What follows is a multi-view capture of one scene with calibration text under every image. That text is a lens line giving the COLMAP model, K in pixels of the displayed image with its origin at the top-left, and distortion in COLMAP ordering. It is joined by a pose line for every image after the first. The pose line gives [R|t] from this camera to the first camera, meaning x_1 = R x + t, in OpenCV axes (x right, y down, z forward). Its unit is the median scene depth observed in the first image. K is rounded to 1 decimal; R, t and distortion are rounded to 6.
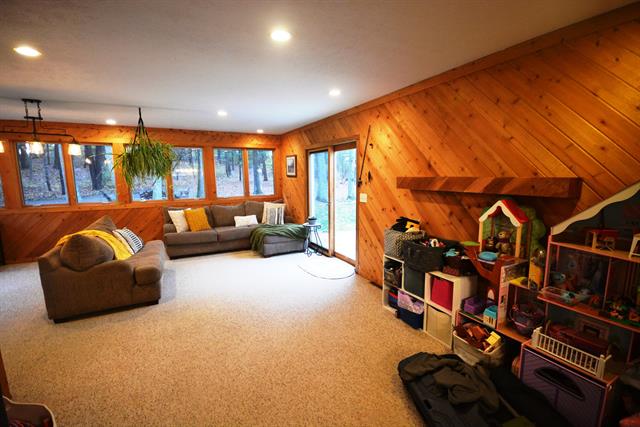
lens RADIAL K [[280.6, 0, 319.7], [0, 280.6, 215.7], [0, 0, 1]] dist [0.008432, -0.010535]
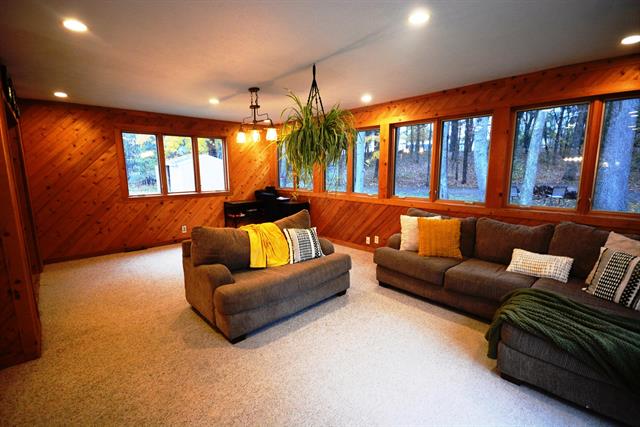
lens RADIAL K [[290.9, 0, 320.9], [0, 290.9, 209.8], [0, 0, 1]] dist [0.000878, -0.001029]
pose [[0.265378, 0.139863, -0.953946, 0.082142], [-0.138172, 0.984726, 0.105938, -0.079982], [0.954192, 0.103695, 0.280650, 0.638948]]
